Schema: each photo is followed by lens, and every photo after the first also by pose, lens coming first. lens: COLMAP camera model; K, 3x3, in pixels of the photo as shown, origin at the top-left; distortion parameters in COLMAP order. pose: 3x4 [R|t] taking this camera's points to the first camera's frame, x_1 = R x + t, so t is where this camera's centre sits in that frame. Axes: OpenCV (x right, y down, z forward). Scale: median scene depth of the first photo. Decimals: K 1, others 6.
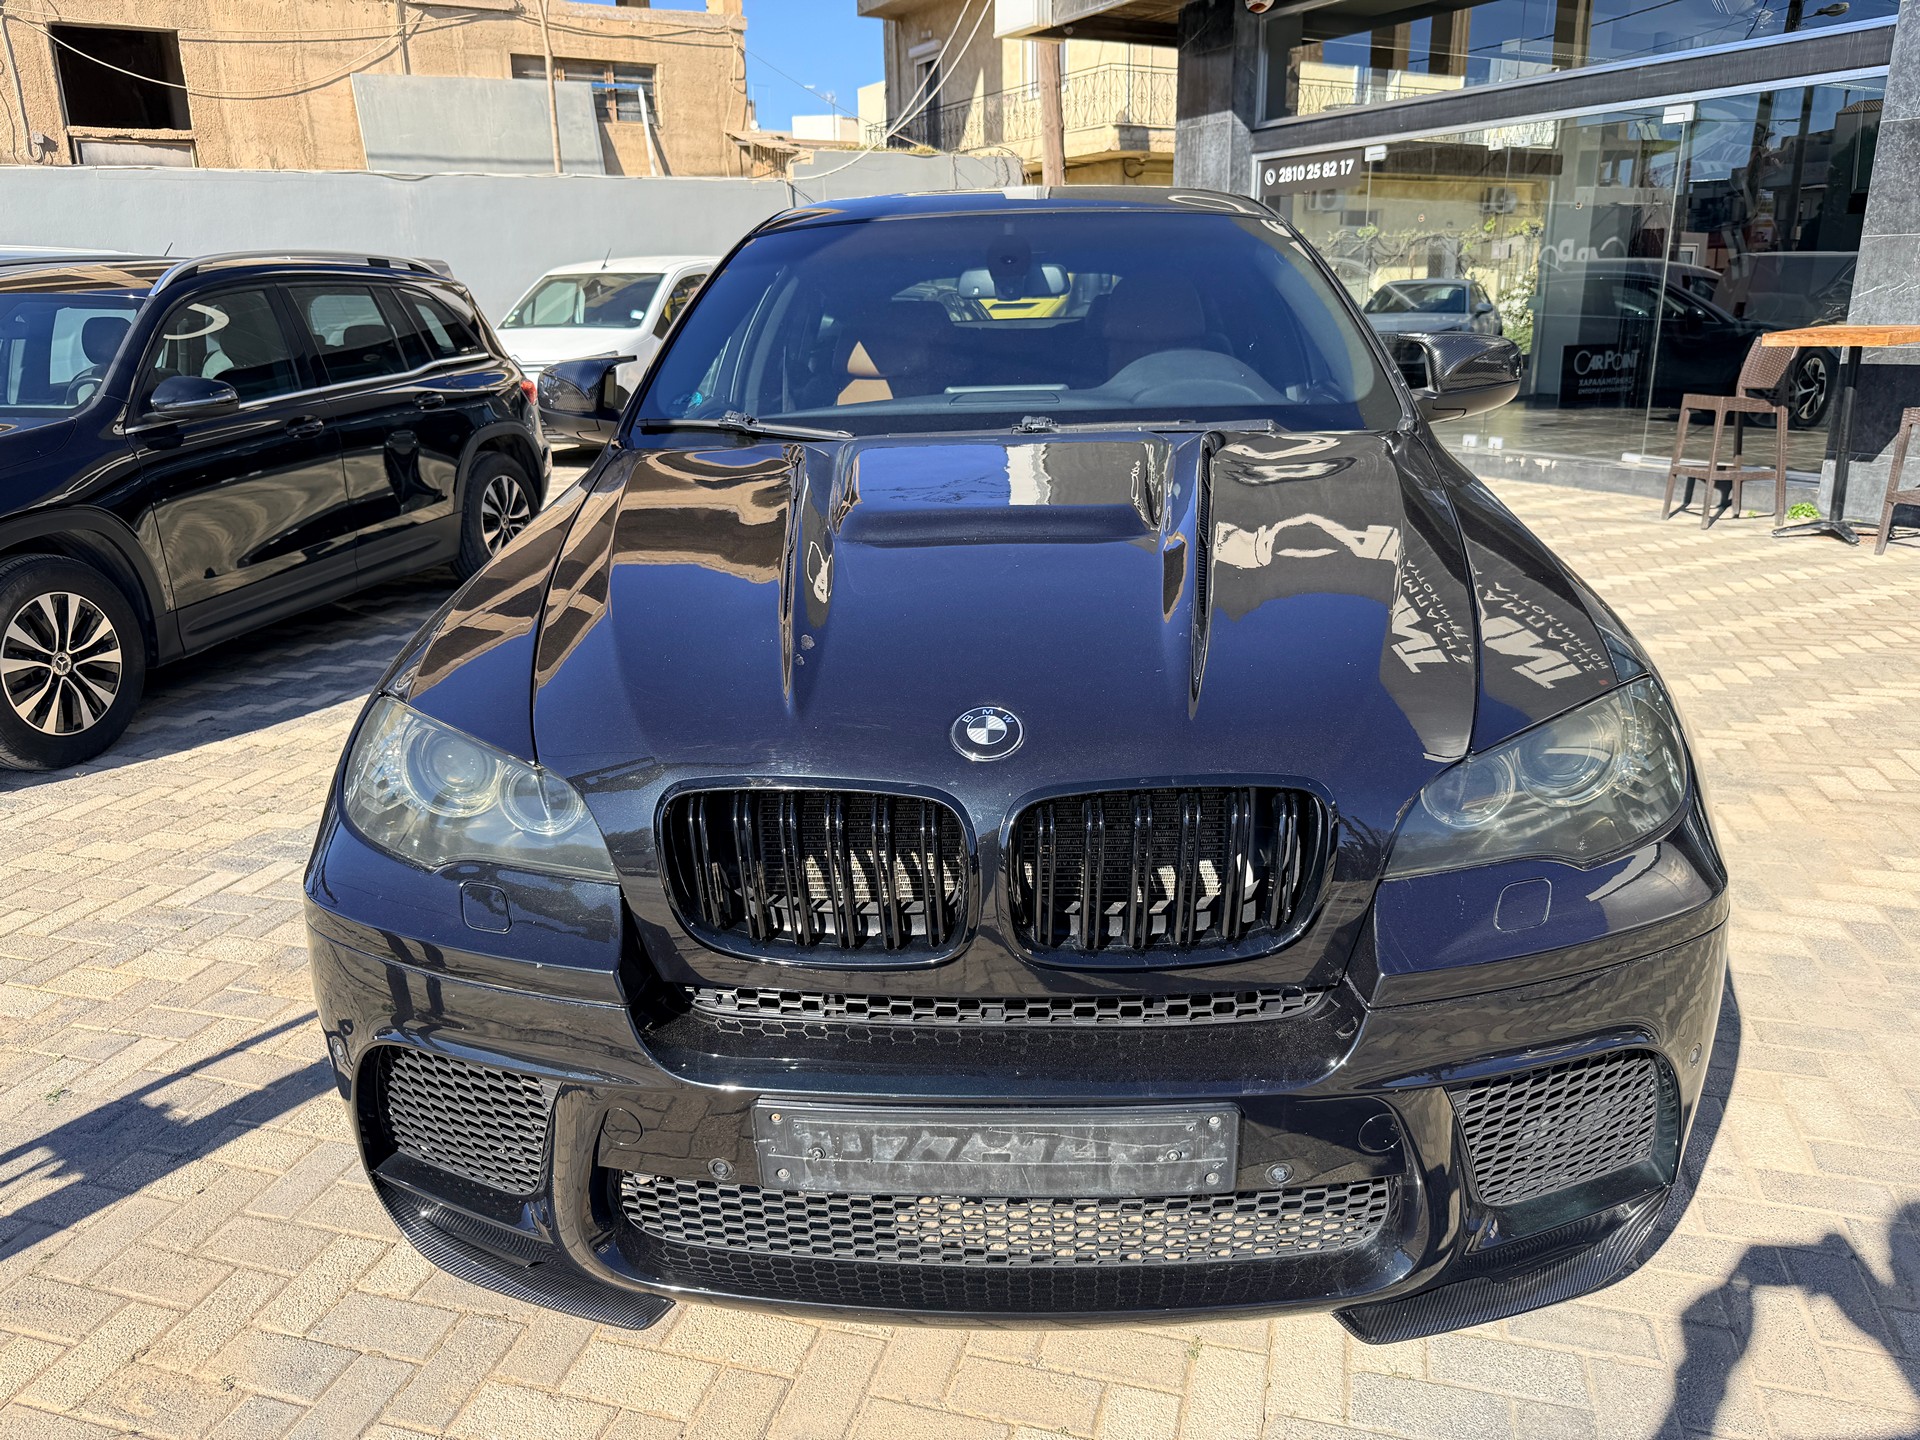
lens RADIAL K [[1380.4, 0, 958.2], [0, 1380.4, 725.9], [0, 0, 1]] dist [-0.004251, -0.002679]
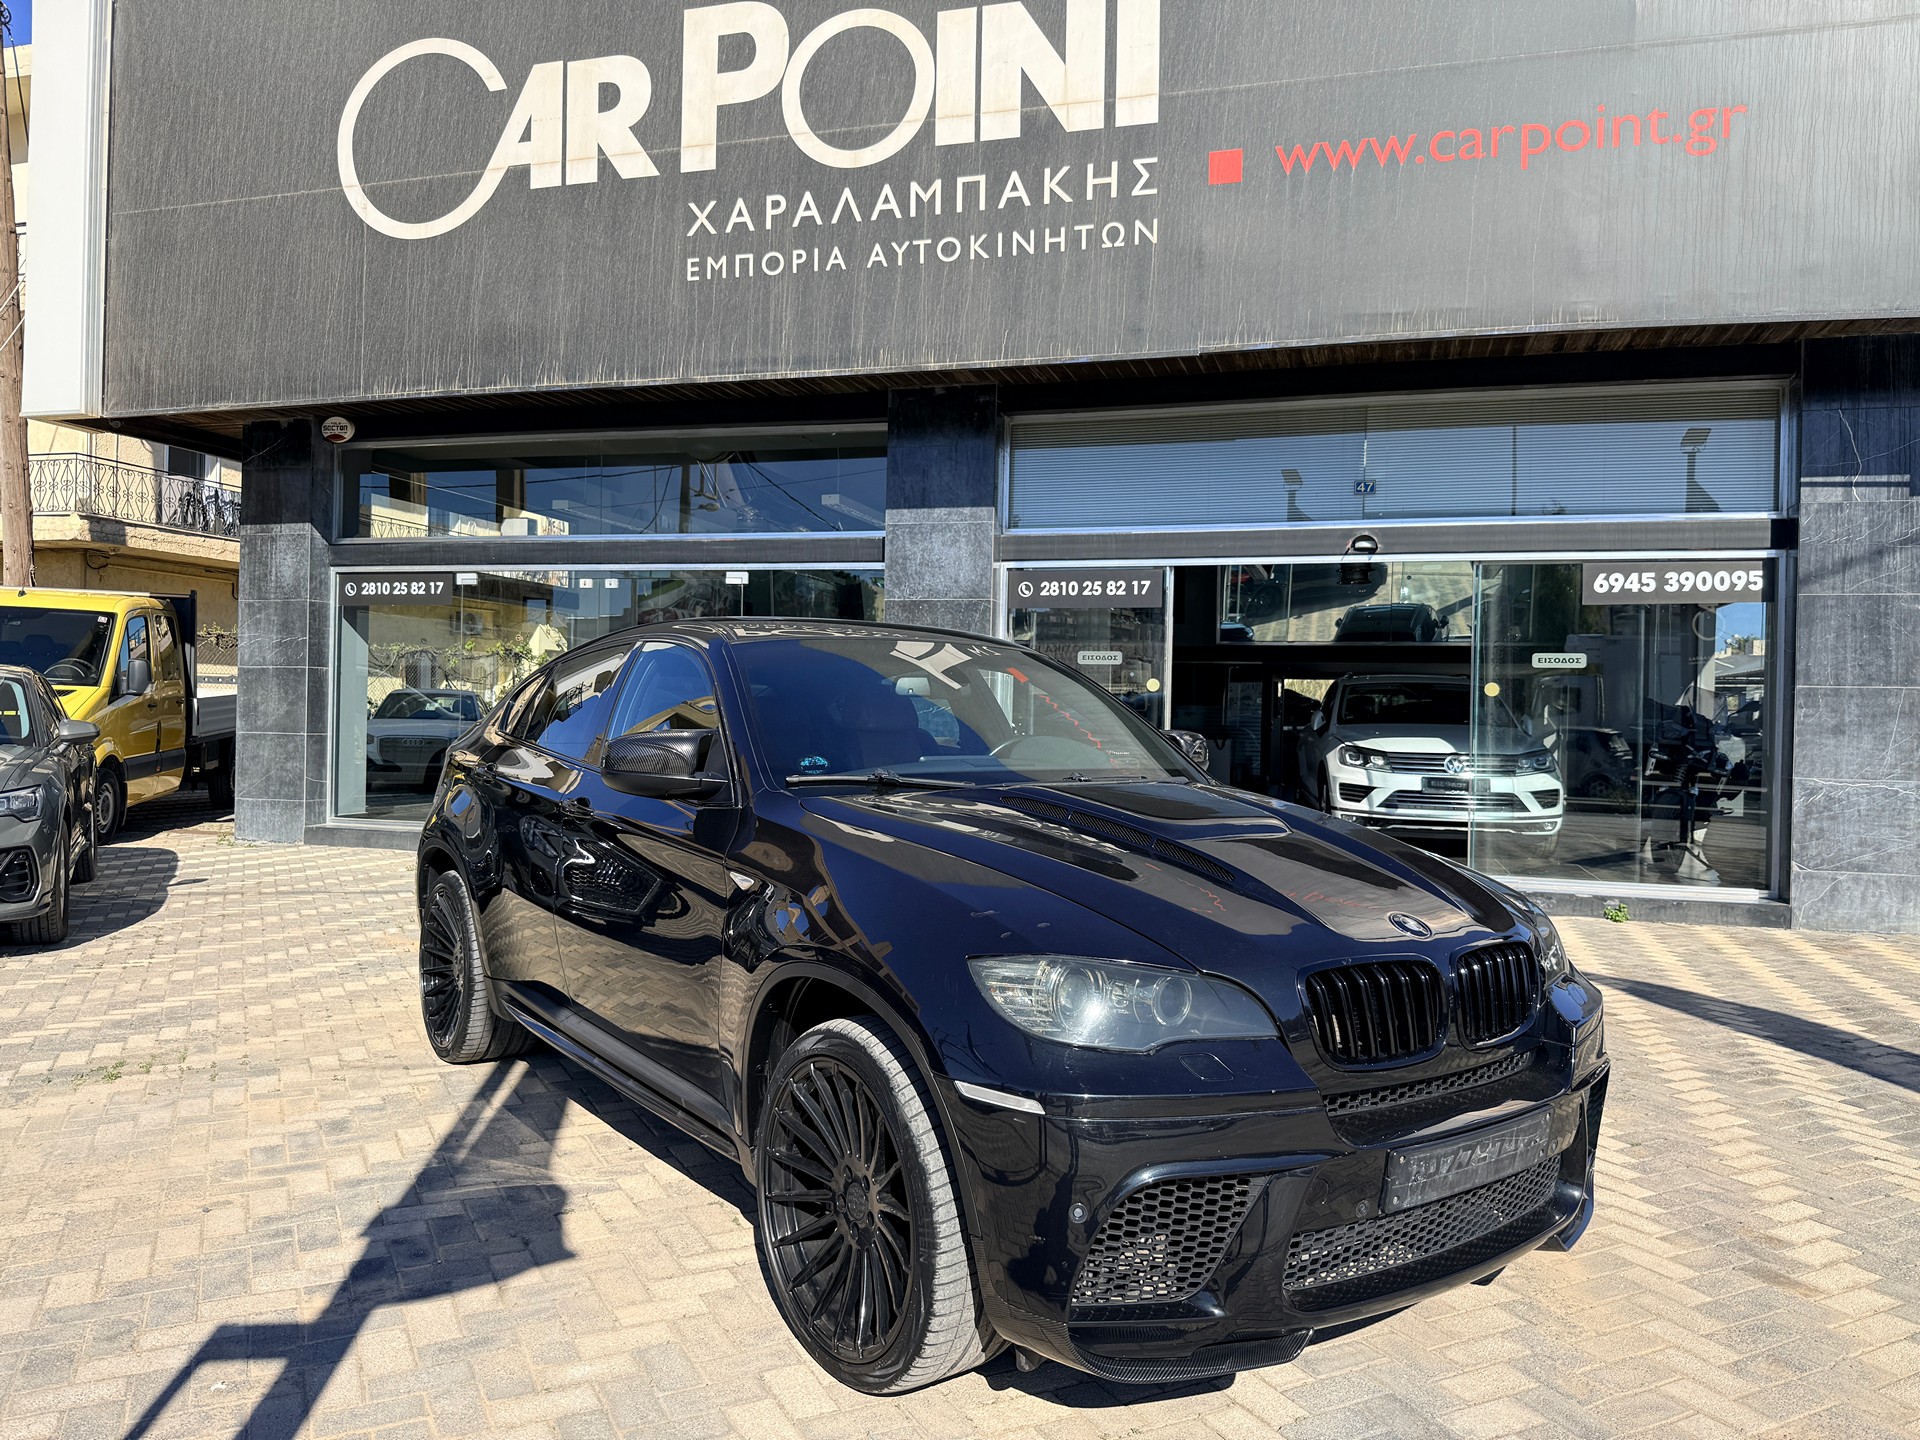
lens RADIAL K [[1369.5, 0, 963.3], [0, 1369.5, 718.7], [0, 0, 1]] dist [0.043973, -0.074694]
pose [[0.722891, 0.031979, 0.690222, -0.153289], [0.169765, 0.960089, -0.222282, 0.004837], [-0.669783, 0.277862, 0.688610, 0.003318]]
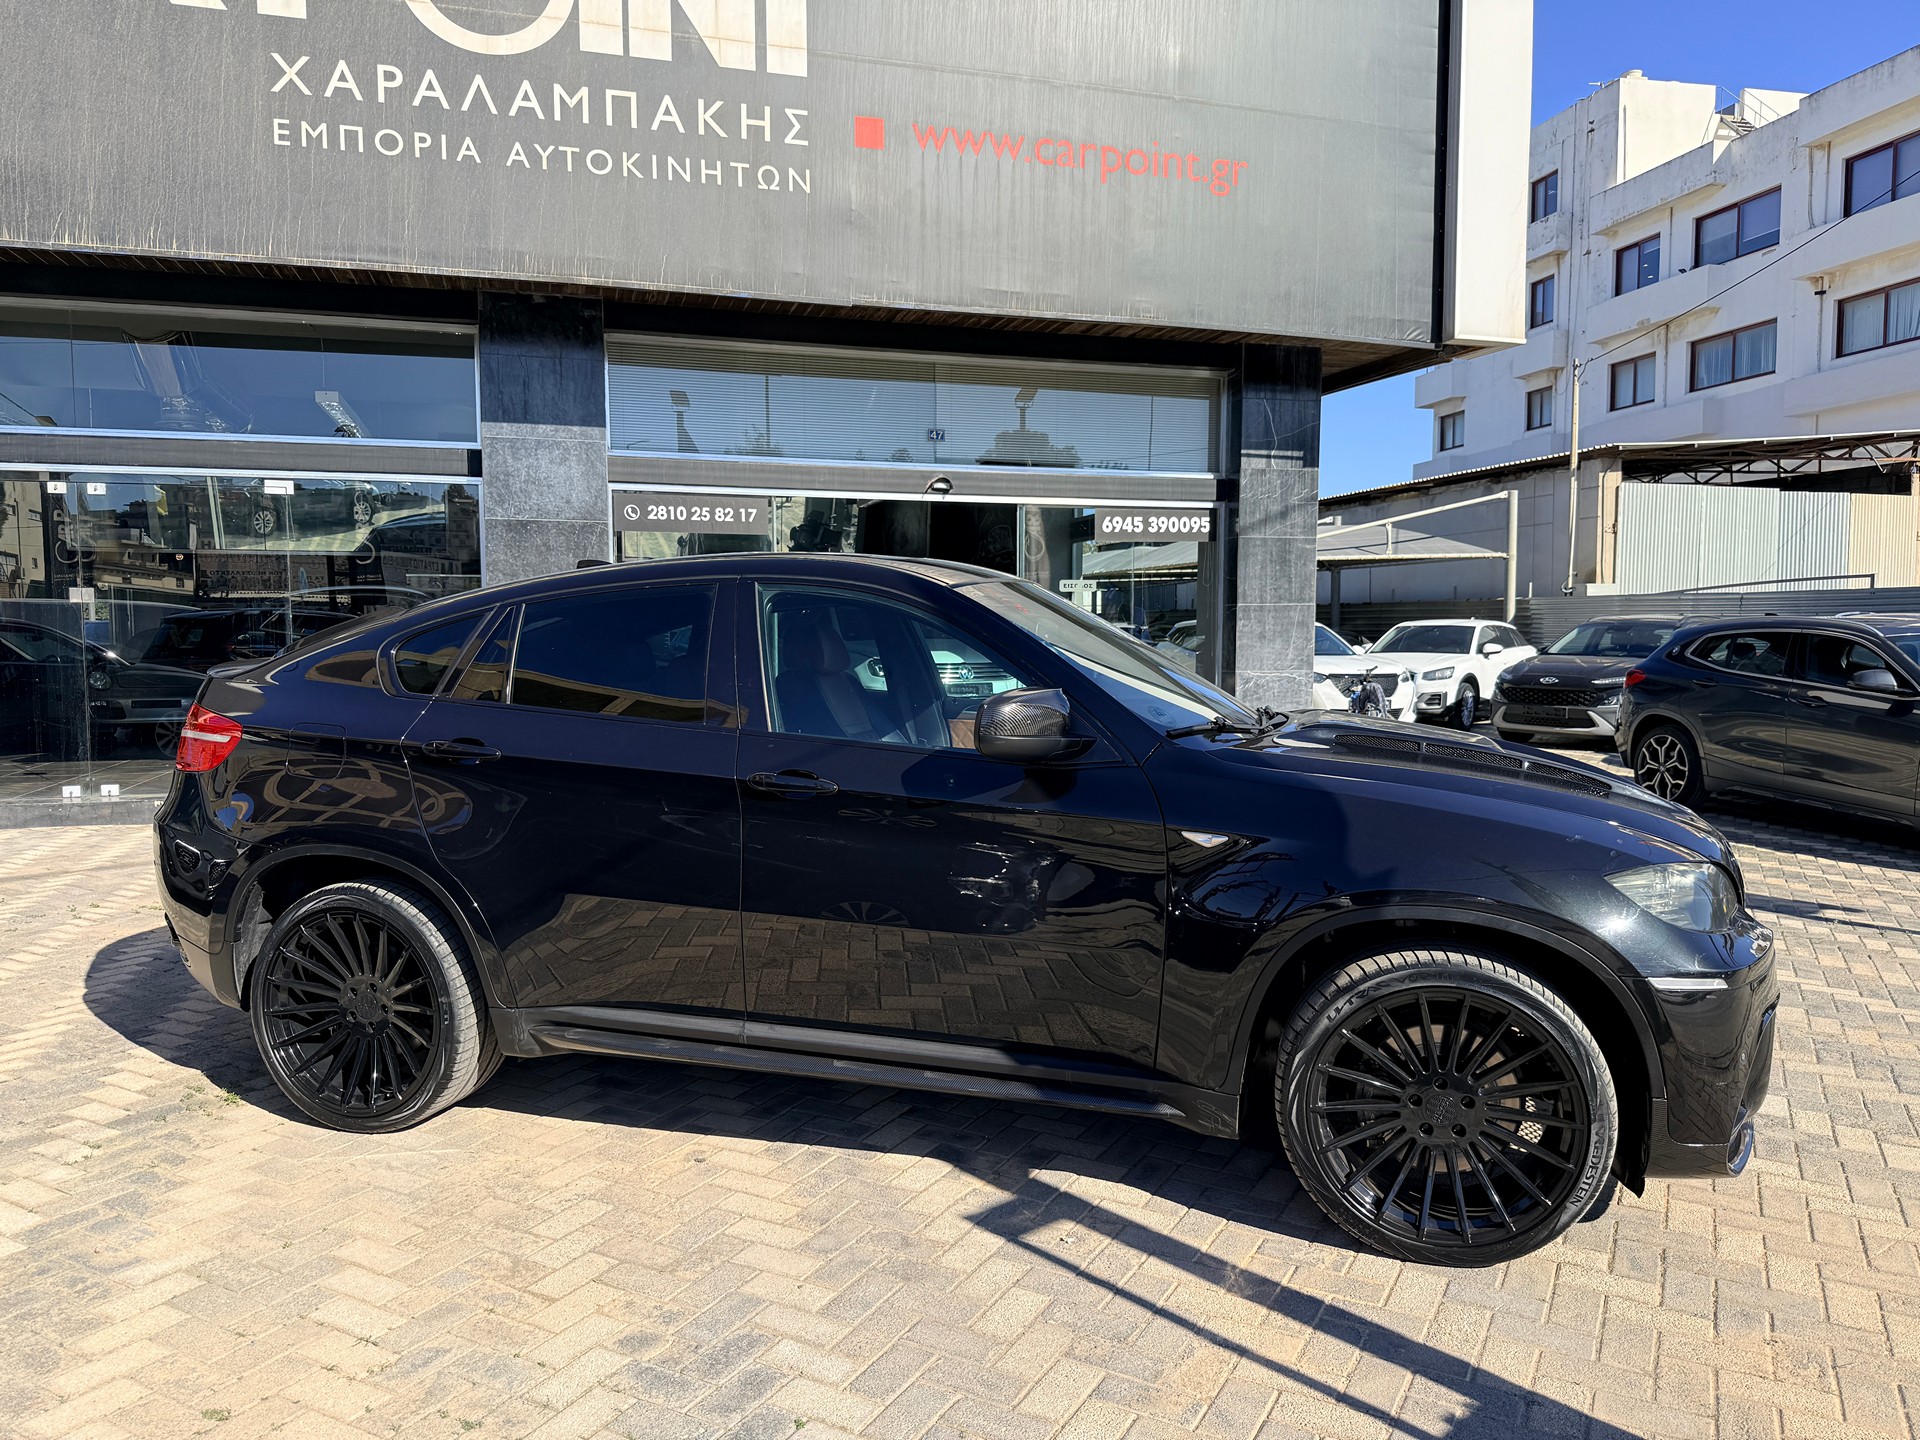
lens RADIAL K [[1368.3, 0, 951.2], [0, 1368.3, 721.7], [0, 0, 1]] dist [0.085859, -0.147110]
pose [[0.212816, -0.047178, 0.975953, -0.352913], [0.283771, 0.958766, -0.015532, -0.062615], [-0.934978, 0.280252, 0.217428, 0.212794]]
